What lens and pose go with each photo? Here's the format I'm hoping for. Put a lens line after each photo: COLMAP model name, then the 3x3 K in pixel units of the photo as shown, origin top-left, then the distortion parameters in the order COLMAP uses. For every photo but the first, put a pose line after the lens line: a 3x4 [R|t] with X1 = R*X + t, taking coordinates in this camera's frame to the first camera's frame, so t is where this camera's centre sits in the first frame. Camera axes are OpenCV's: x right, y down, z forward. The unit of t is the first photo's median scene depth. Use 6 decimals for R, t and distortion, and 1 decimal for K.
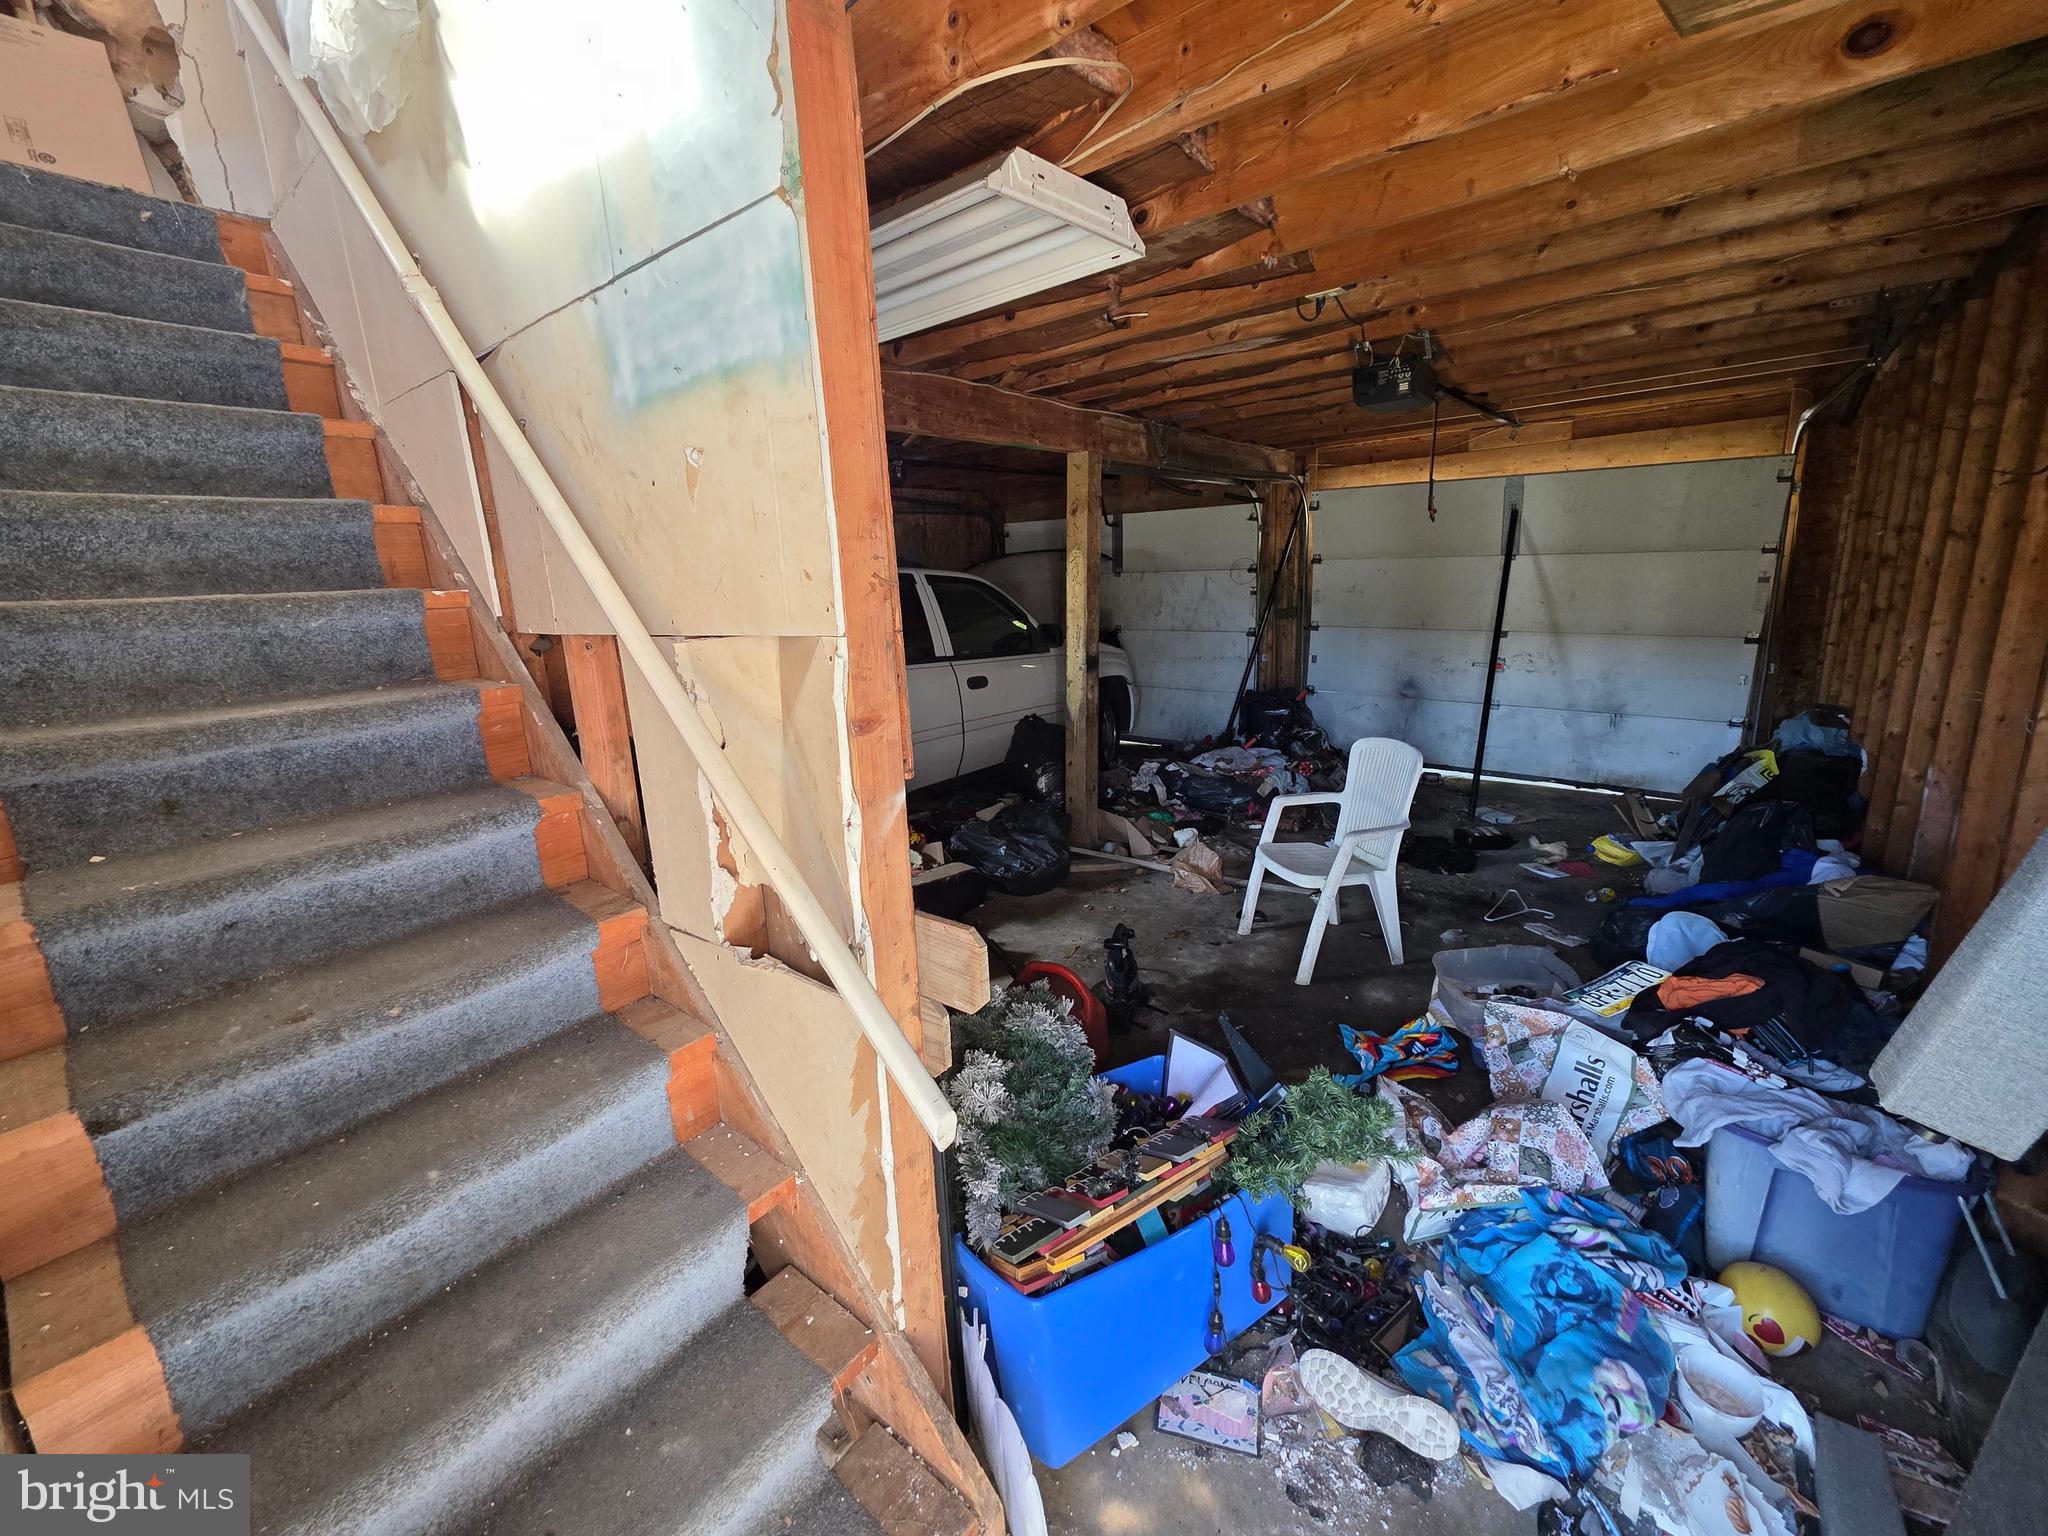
lens RADIAL K [[822.1, 0, 1019.4], [0, 822.1, 759.1], [0, 0, 1]] dist [-0.001822, 0.001237]
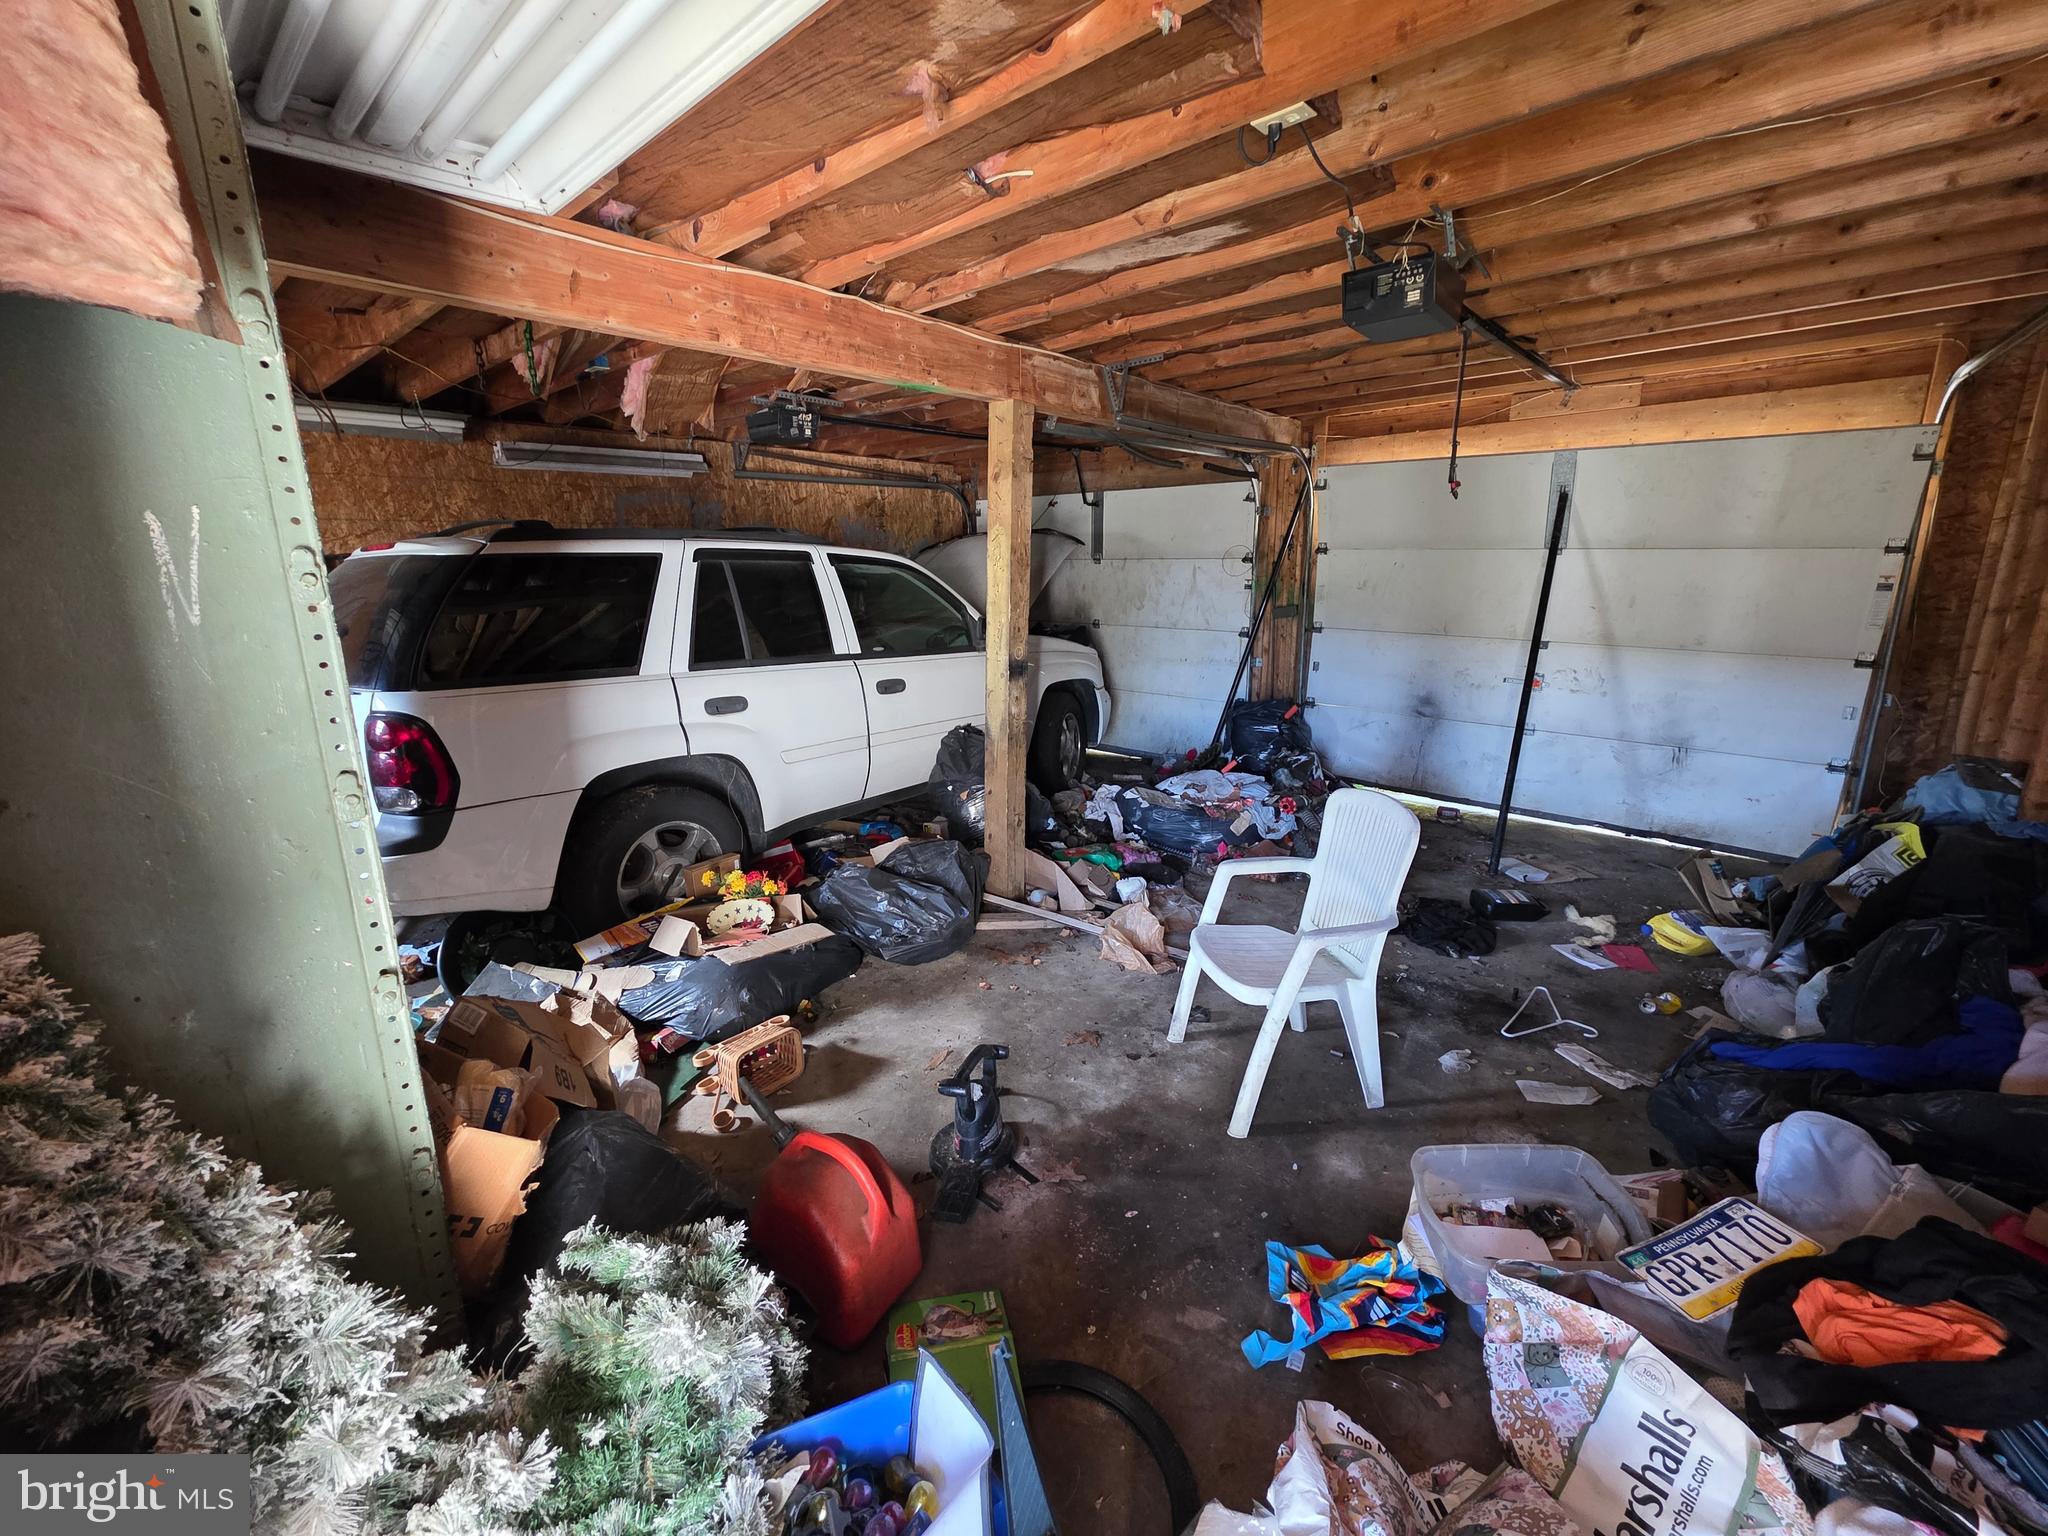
lens RADIAL K [[822.1, 0, 1018.9], [0, 822.1, 758.7], [0, 0, 1]] dist [-0.001822, 0.001237]
pose [[0.998991, 0.033118, -0.030320, 0.111276], [-0.032678, 0.999355, 0.014878, -0.039696], [0.030793, -0.013872, 0.999430, 0.191019]]
